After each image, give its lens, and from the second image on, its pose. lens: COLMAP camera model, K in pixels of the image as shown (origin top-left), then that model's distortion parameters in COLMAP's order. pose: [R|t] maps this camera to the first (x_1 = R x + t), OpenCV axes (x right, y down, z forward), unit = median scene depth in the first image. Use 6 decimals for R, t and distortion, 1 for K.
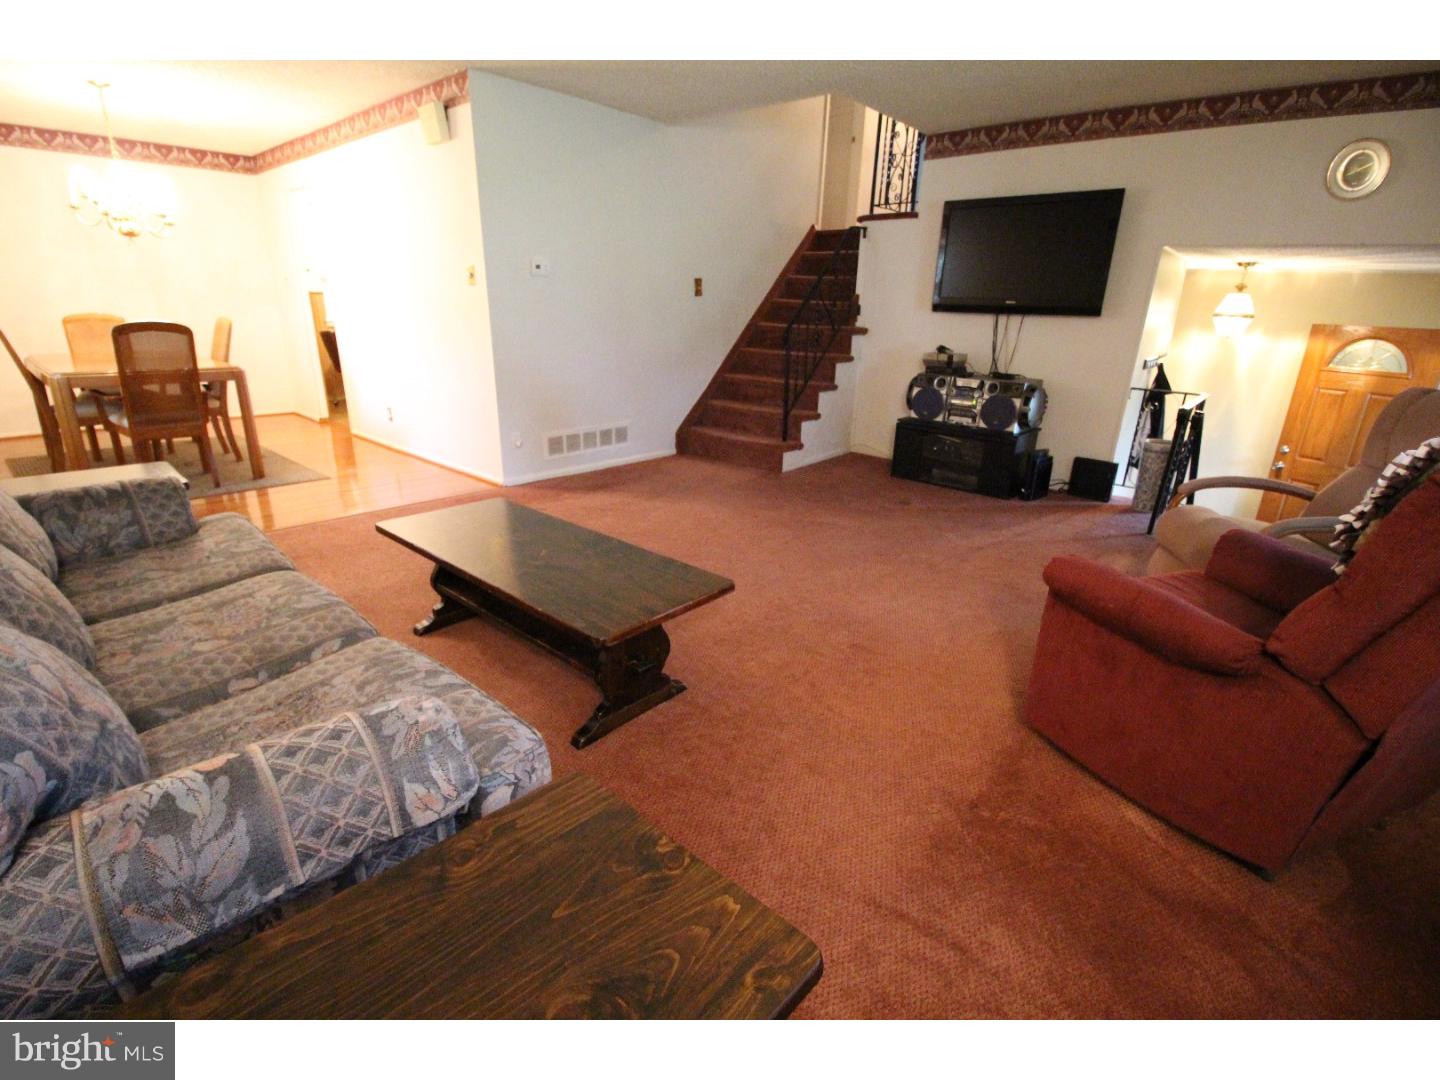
lens RADIAL K [[676.7, 0, 720.0], [0, 676.7, 540.0], [0, 0, 1]] dist [-0.009080, -0.000404]
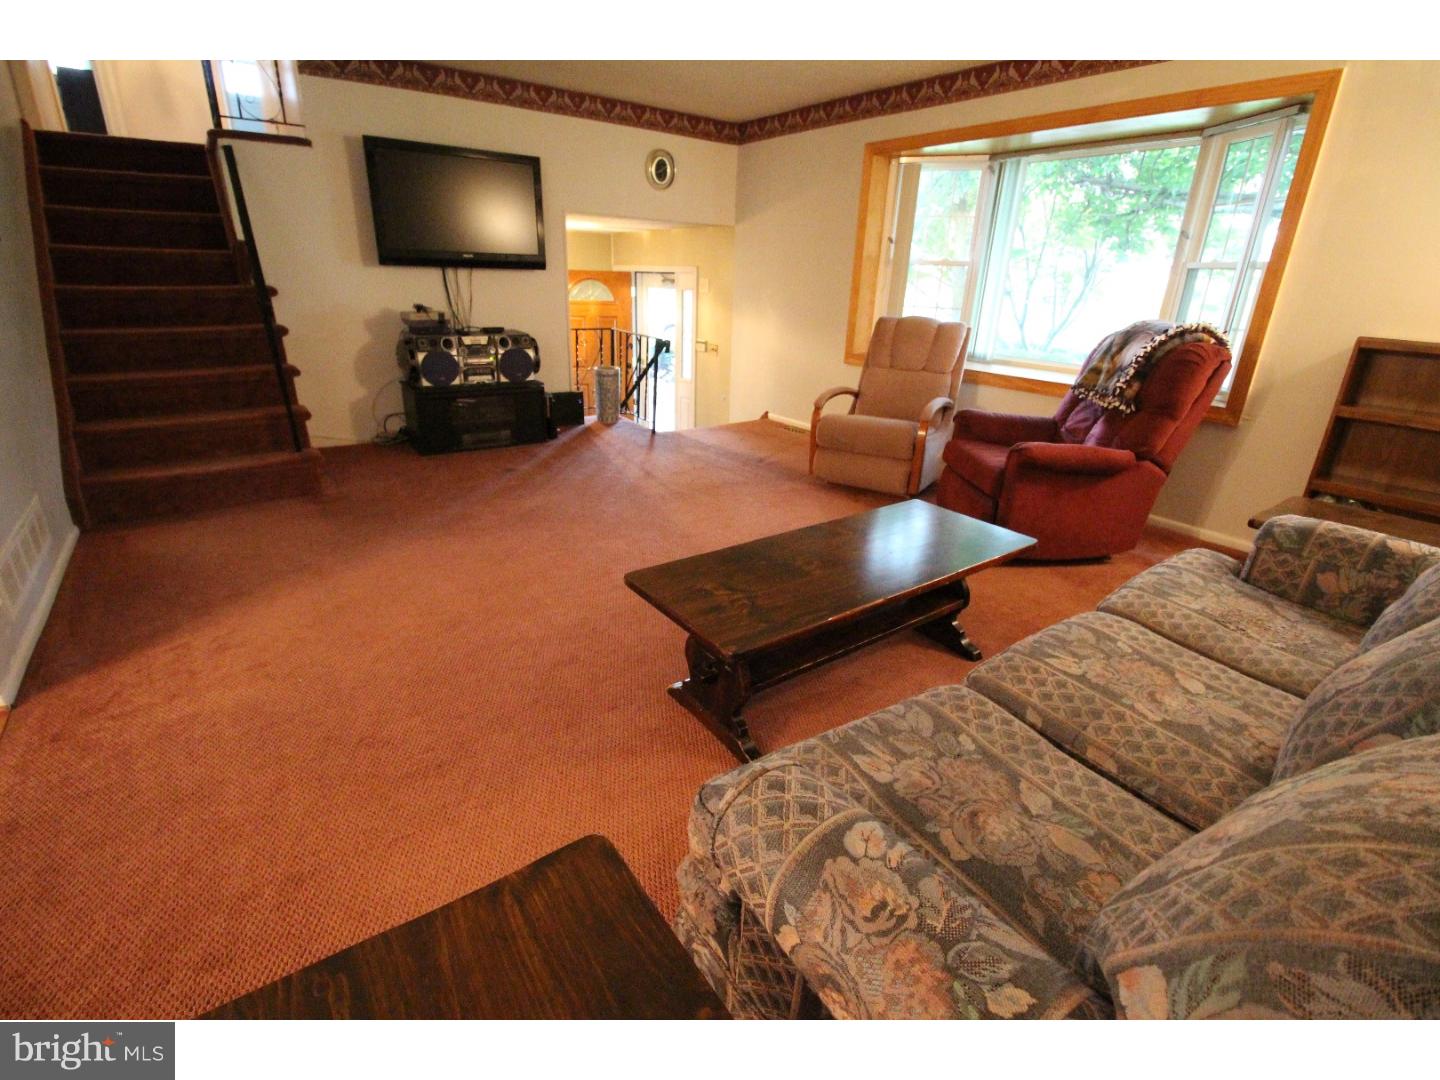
lens RADIAL K [[676.7, 0, 720.0], [0, 676.7, 540.0], [0, 0, 1]] dist [-0.009080, -0.000404]
pose [[0.218424, -0.373966, 0.901355, -0.541079], [0.299202, 0.904835, 0.302905, -0.158519], [-0.928853, 0.203526, 0.309529, 0.418513]]
